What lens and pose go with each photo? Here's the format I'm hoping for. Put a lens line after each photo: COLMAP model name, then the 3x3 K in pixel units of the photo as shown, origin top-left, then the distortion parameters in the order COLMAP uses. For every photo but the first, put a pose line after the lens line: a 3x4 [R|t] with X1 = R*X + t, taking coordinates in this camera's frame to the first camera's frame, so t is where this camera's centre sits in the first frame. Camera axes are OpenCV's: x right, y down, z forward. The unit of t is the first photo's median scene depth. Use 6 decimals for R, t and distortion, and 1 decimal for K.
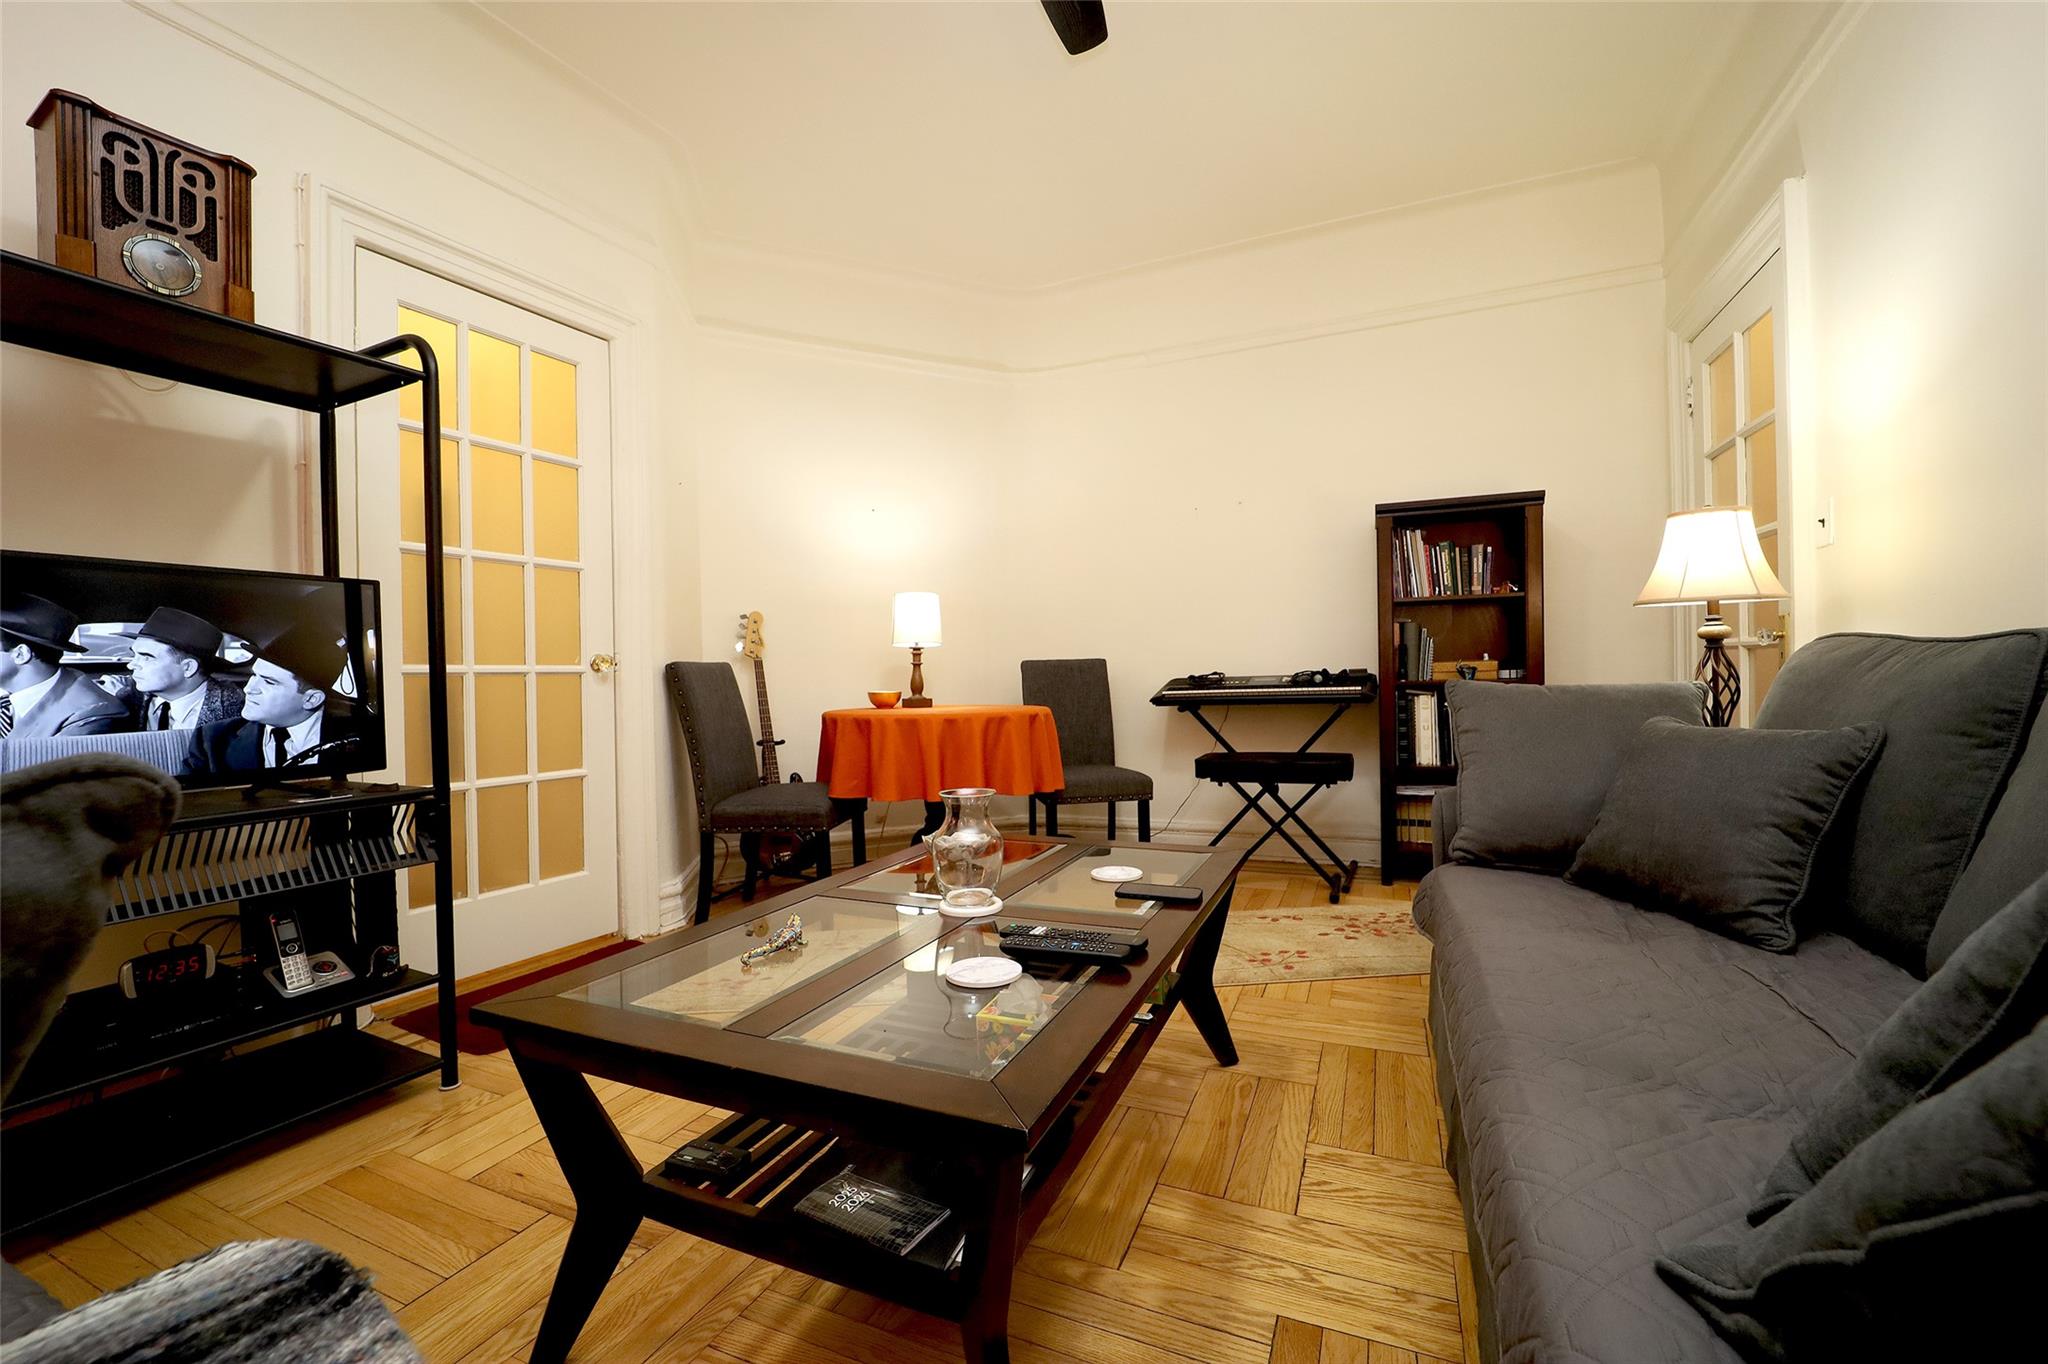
lens RADIAL K [[836.2, 0, 1023.2], [0, 836.2, 666.3], [0, 0, 1]] dist [-0.002505, -0.000360]
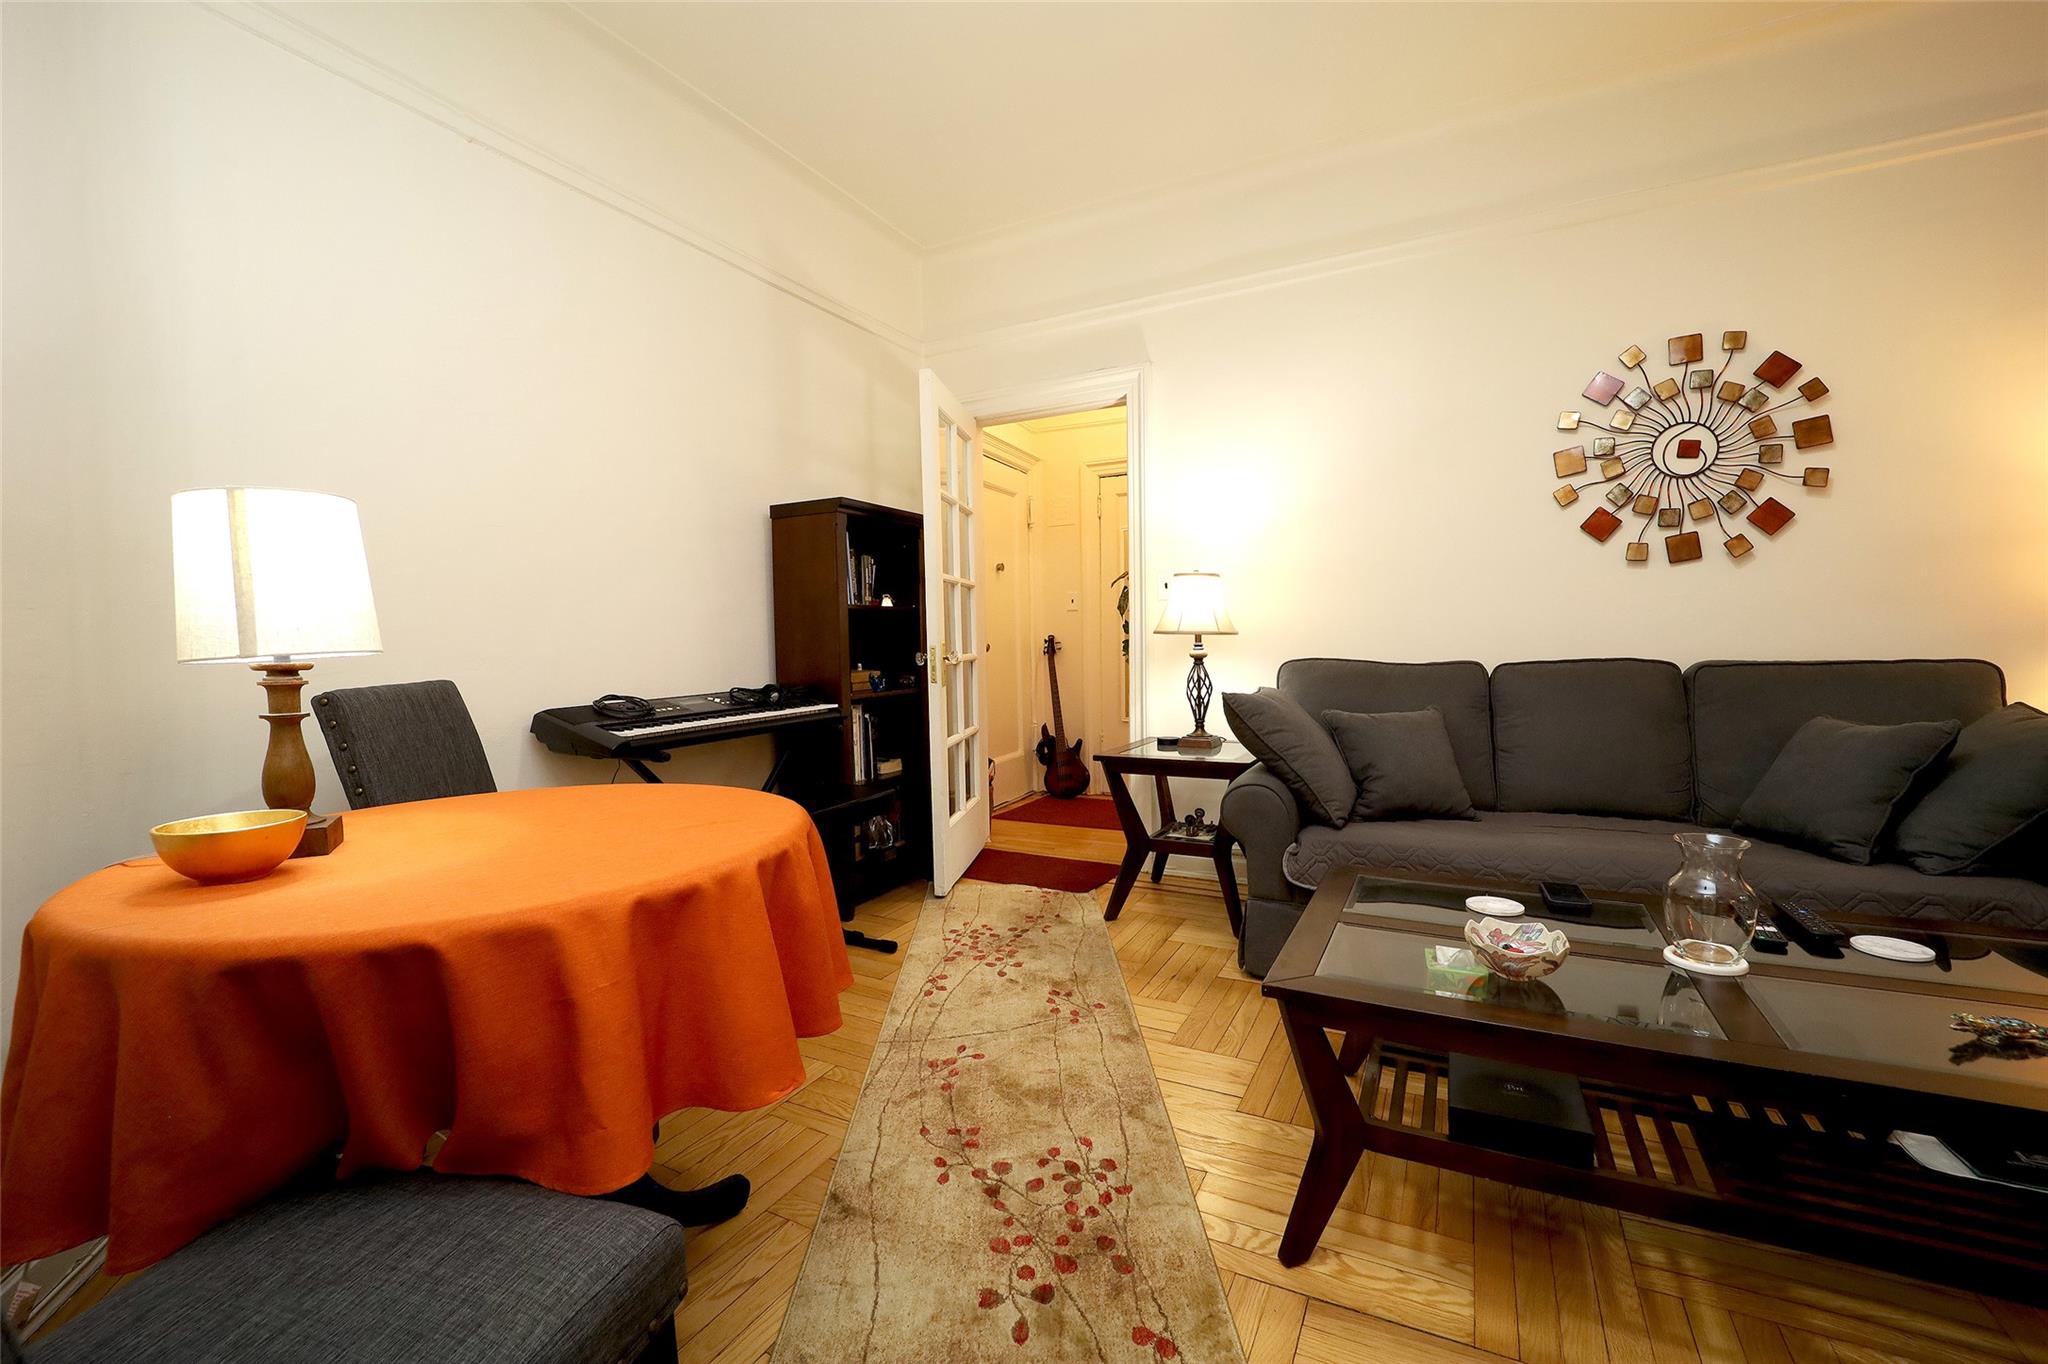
lens RADIAL K [[831.4, 0, 1024.0], [0, 831.4, 682.0], [0, 0, 1]] dist [-0.016282, -0.000442]
pose [[0.081112, -0.034244, 0.996117, -0.533757], [0.017578, 0.999303, 0.032922, -0.027968], [-0.996550, 0.014839, 0.081657, 0.899576]]
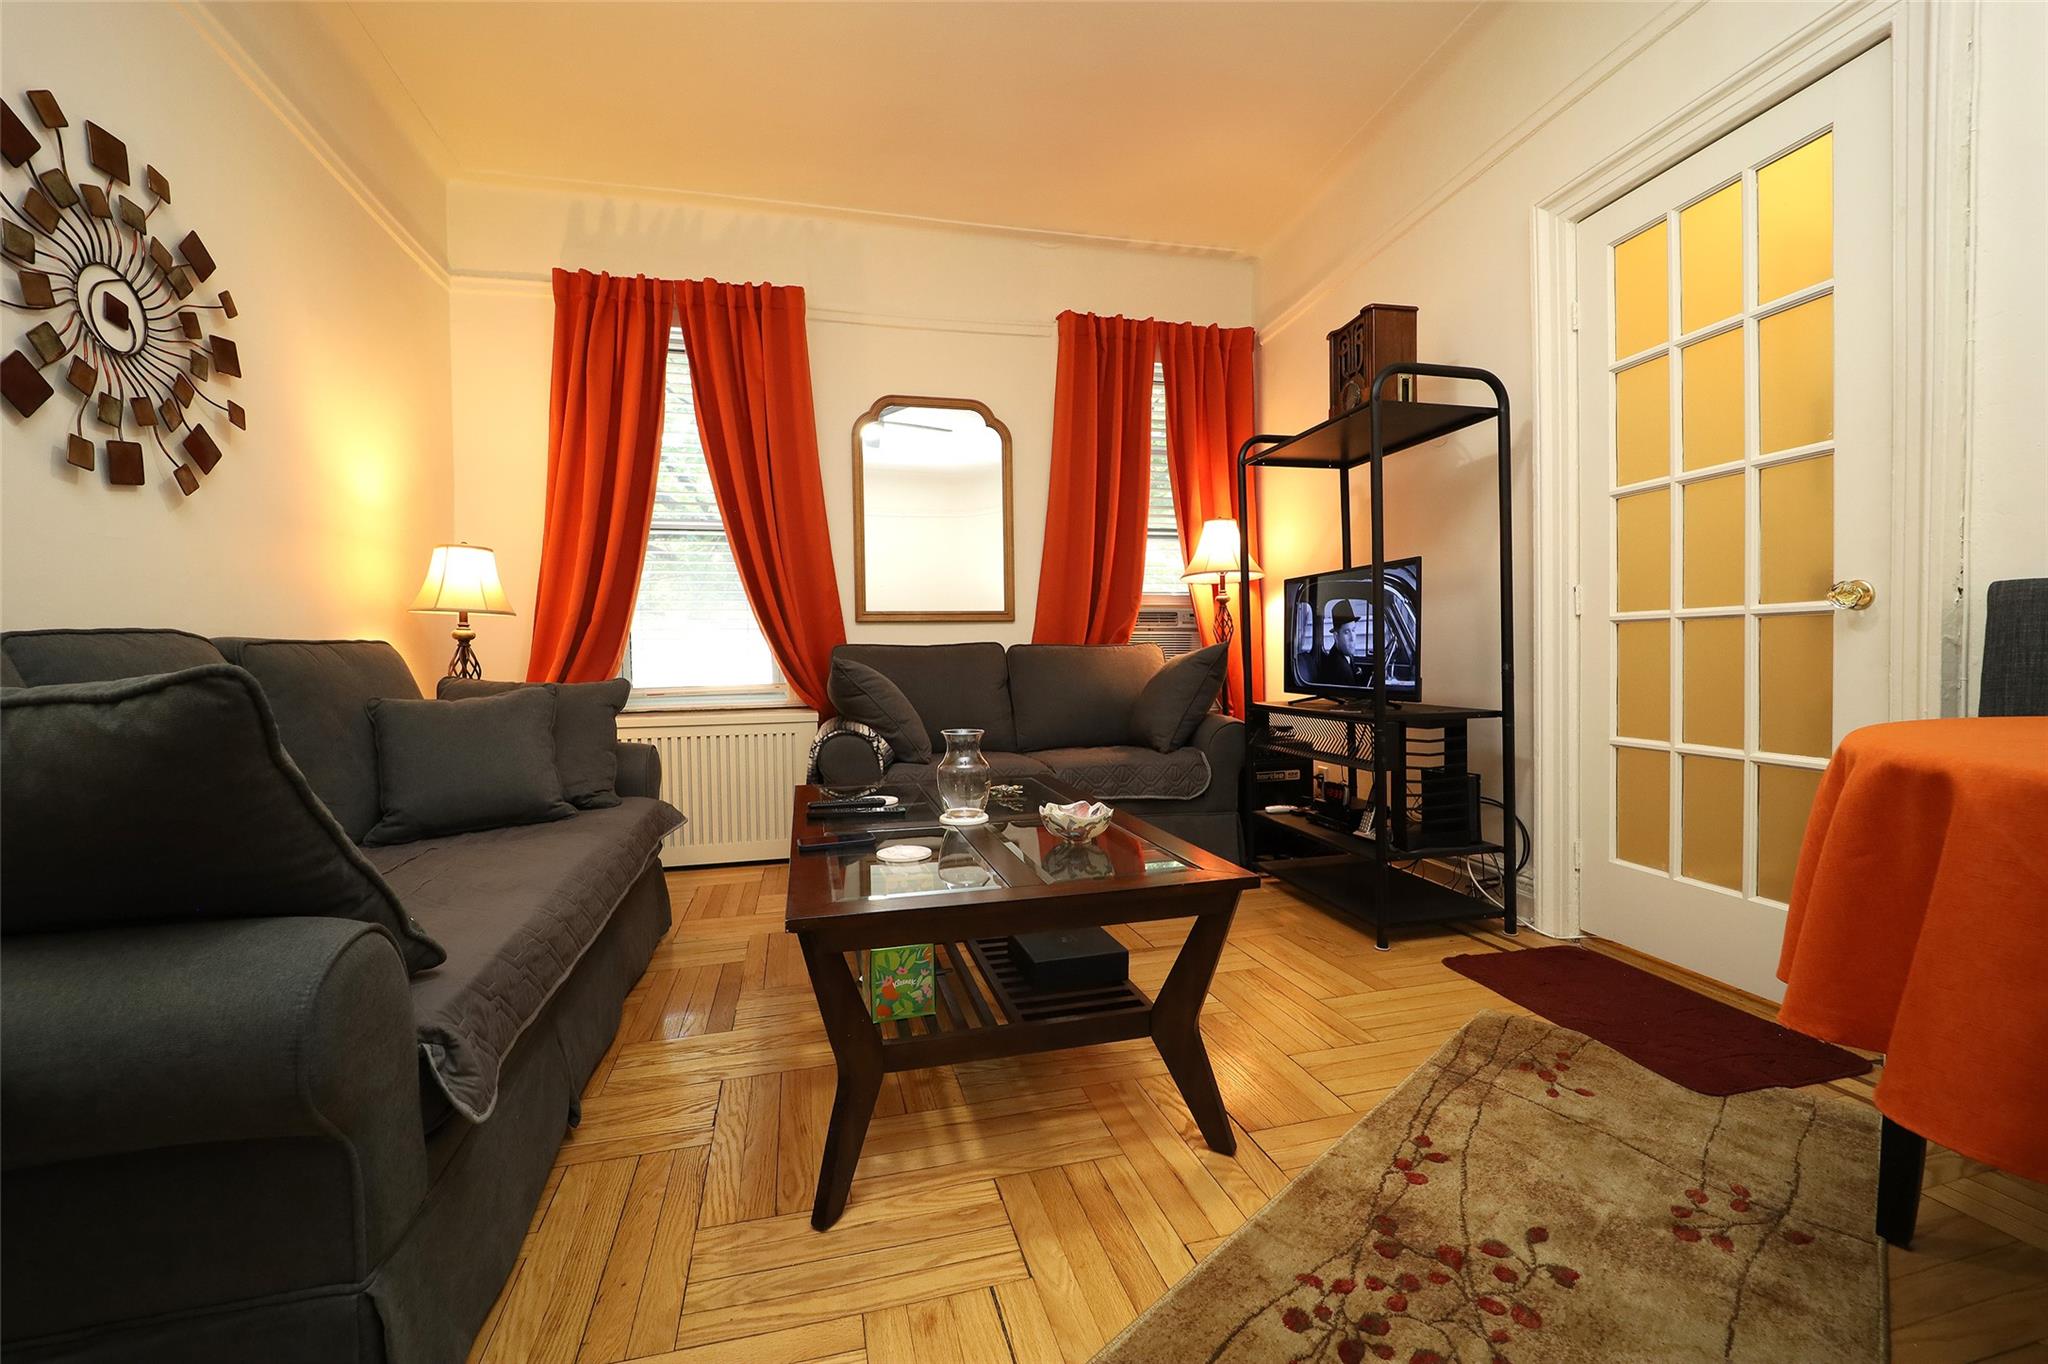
lens RADIAL K [[836.2, 0, 1023.2], [0, 836.2, 666.3], [0, 0, 1]] dist [-0.002505, -0.000360]
pose [[-0.782556, 0.040649, -0.621252, 0.358114], [0.028058, 0.999155, 0.030032, 0.011548], [0.621948, 0.006070, -0.783035, 1.114335]]
